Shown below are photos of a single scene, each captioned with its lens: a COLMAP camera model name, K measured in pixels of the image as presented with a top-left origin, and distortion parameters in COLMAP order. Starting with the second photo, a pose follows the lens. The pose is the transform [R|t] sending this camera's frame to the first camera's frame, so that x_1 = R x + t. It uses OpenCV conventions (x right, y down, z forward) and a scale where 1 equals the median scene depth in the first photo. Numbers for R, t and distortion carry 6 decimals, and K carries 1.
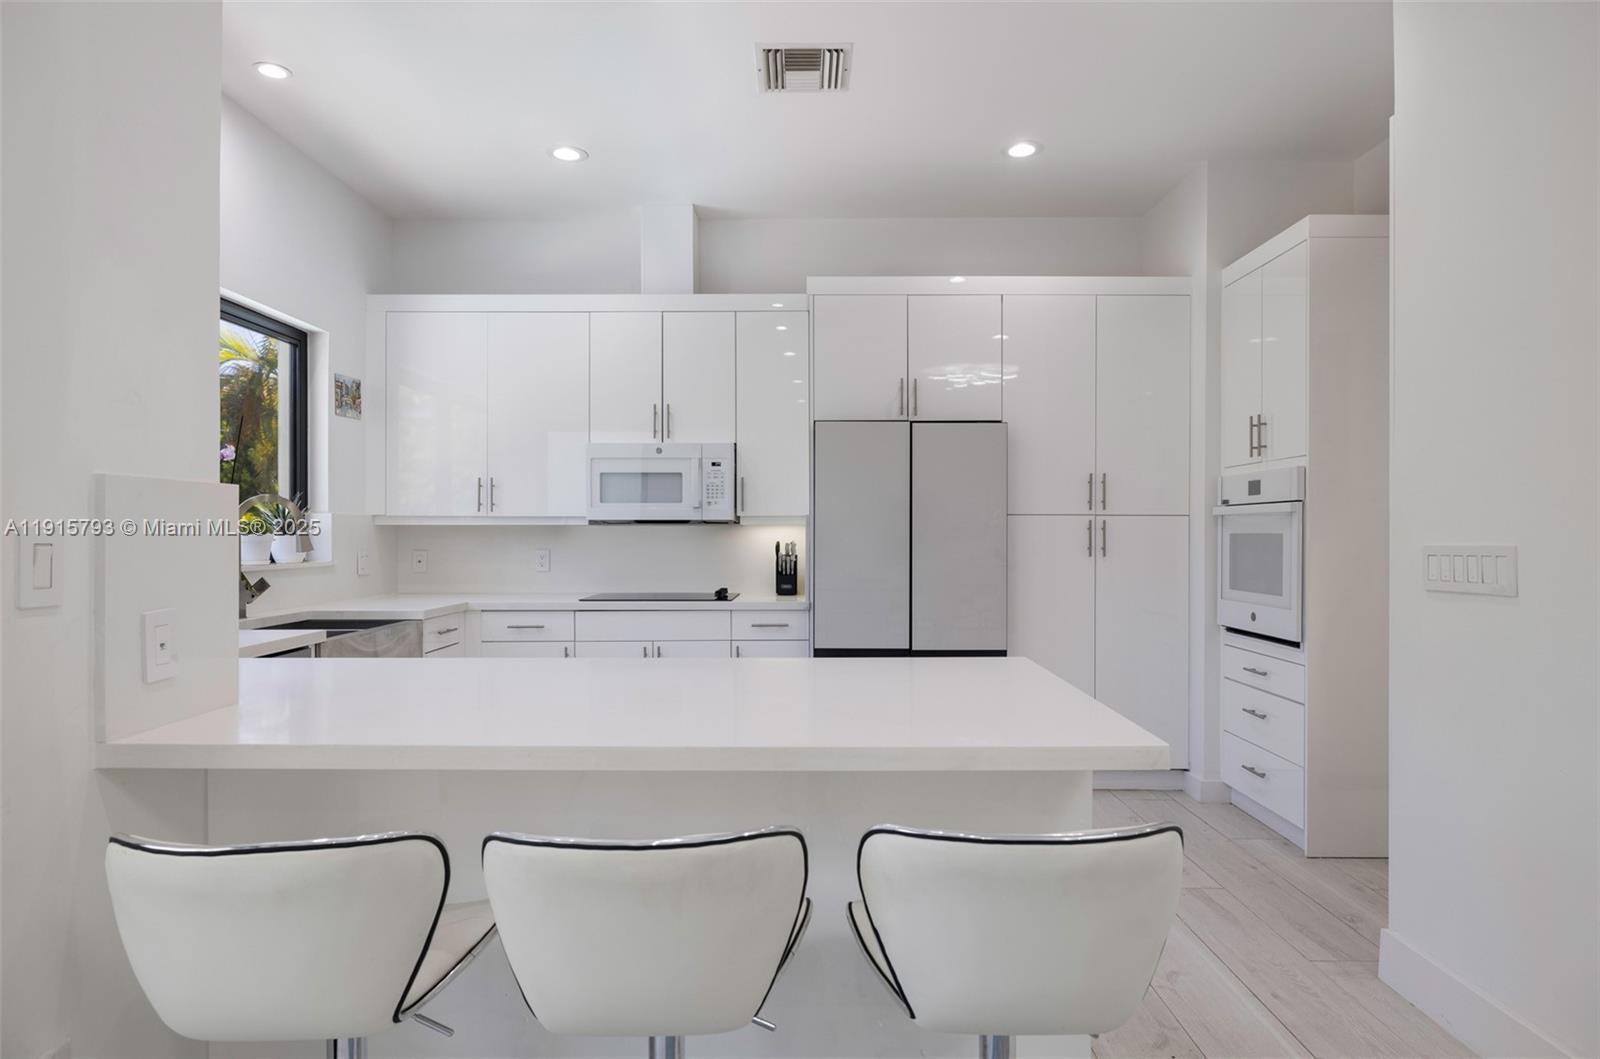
lens RADIAL K [[878.8, 0, 800.0], [0, 878.8, 529.5], [0, 0, 1]] dist [-0.000592, -0.000087]
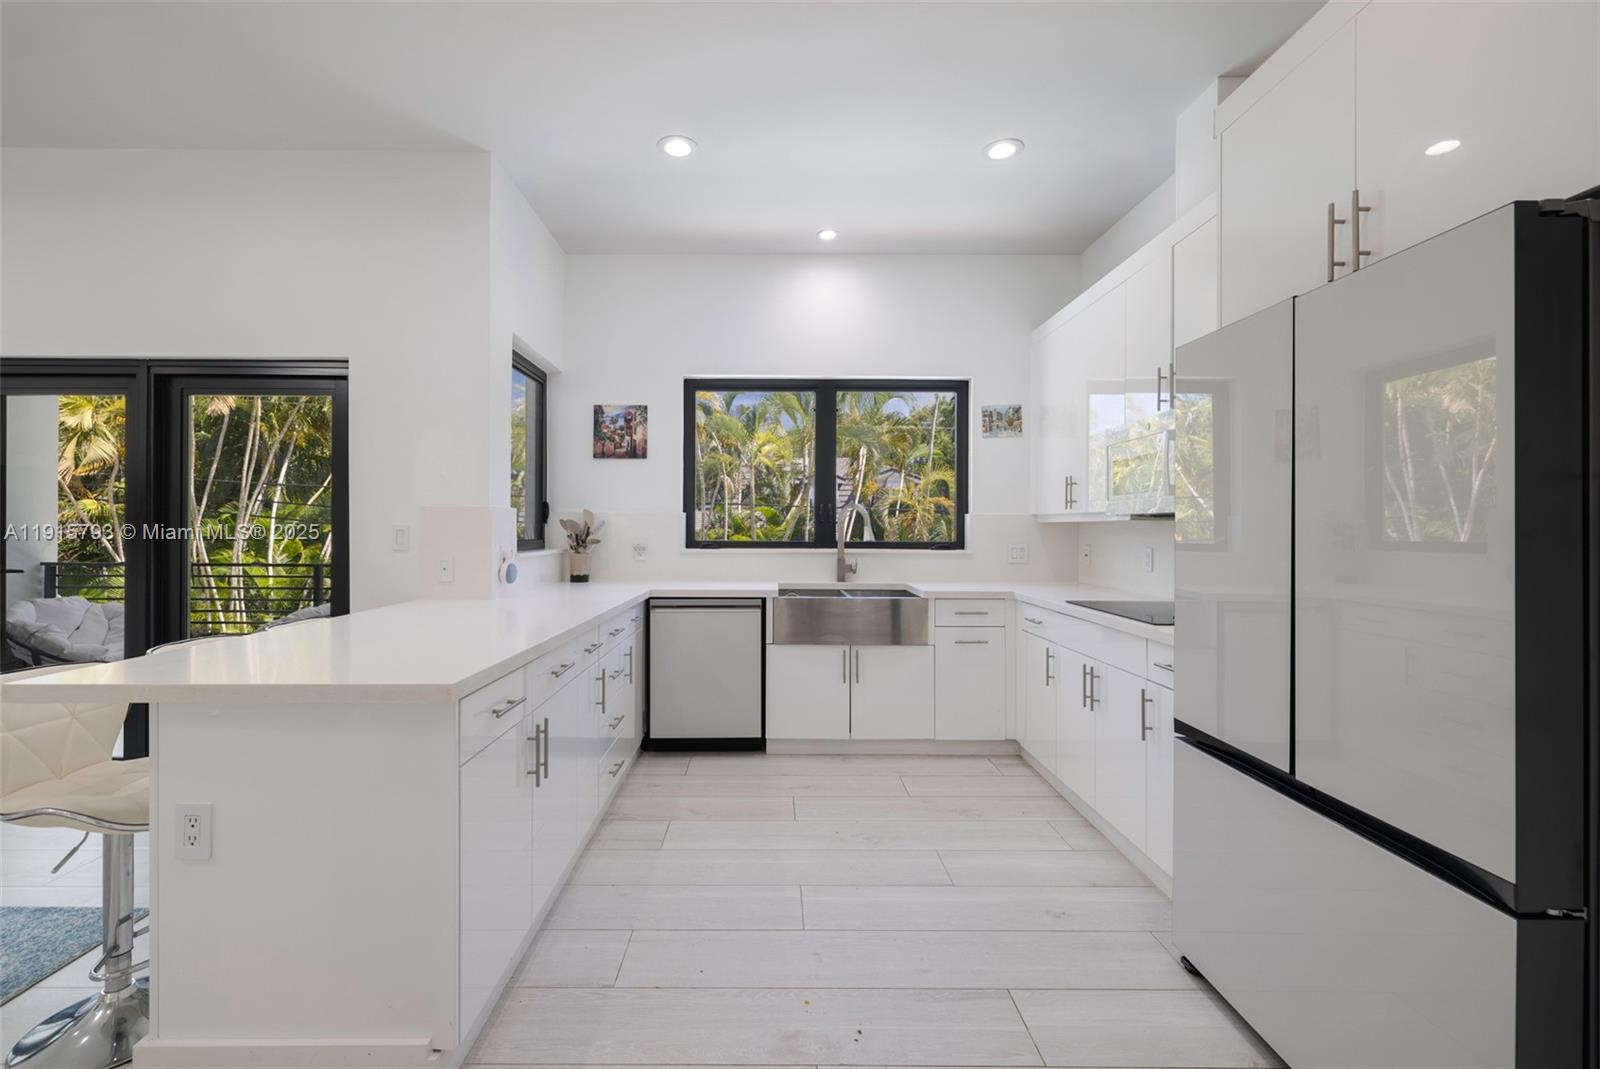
lens RADIAL K [[680.5, 0, 786.9], [0, 680.5, 529.8], [0, 0, 1]] dist [0.002075, 0.000433]
pose [[0.010916, -0.001720, -0.999939, 0.457088], [0.004431, 0.999989, -0.001671, 0.004398], [0.999931, -0.004413, 0.010923, 0.686391]]
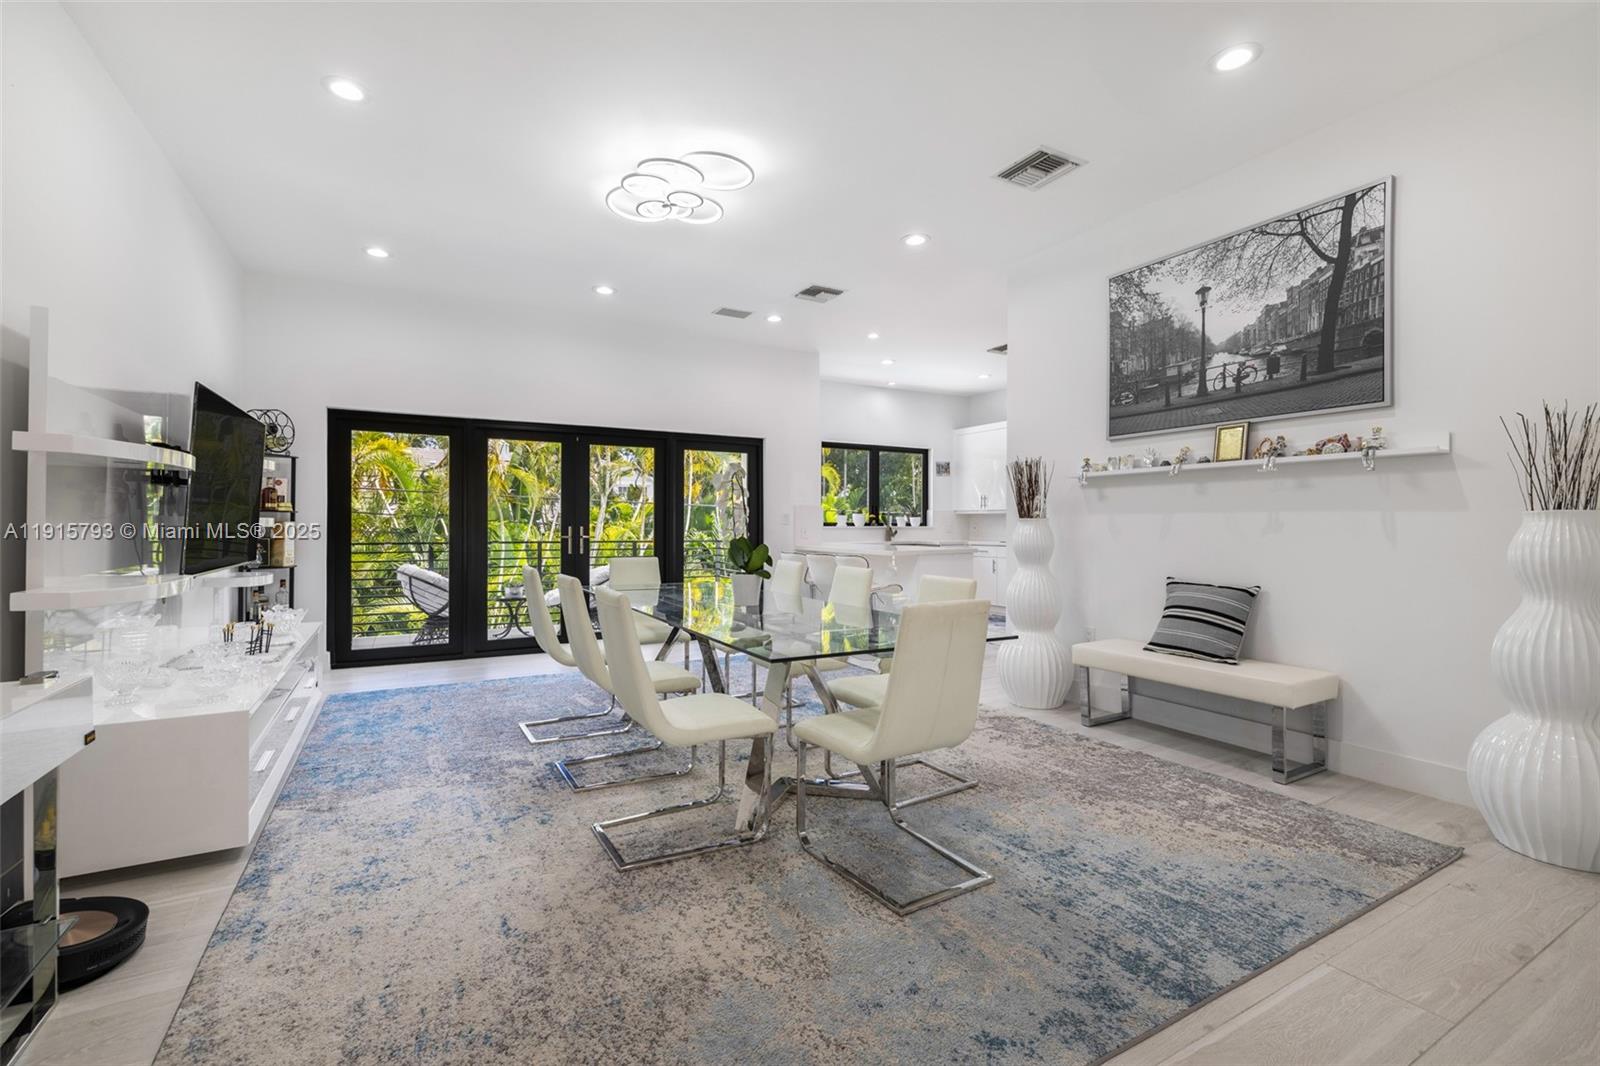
lens RADIAL K [[679.4, 0, 788.0], [0, 679.4, 524.1], [0, 0, 1]] dist [0.000447, 0.000147]
pose [[0.486314, -0.003011, -0.873779, 1.160184], [0.006507, 0.999979, 0.000176, 0.023366], [0.873760, -0.005771, 0.486324, -0.502395]]
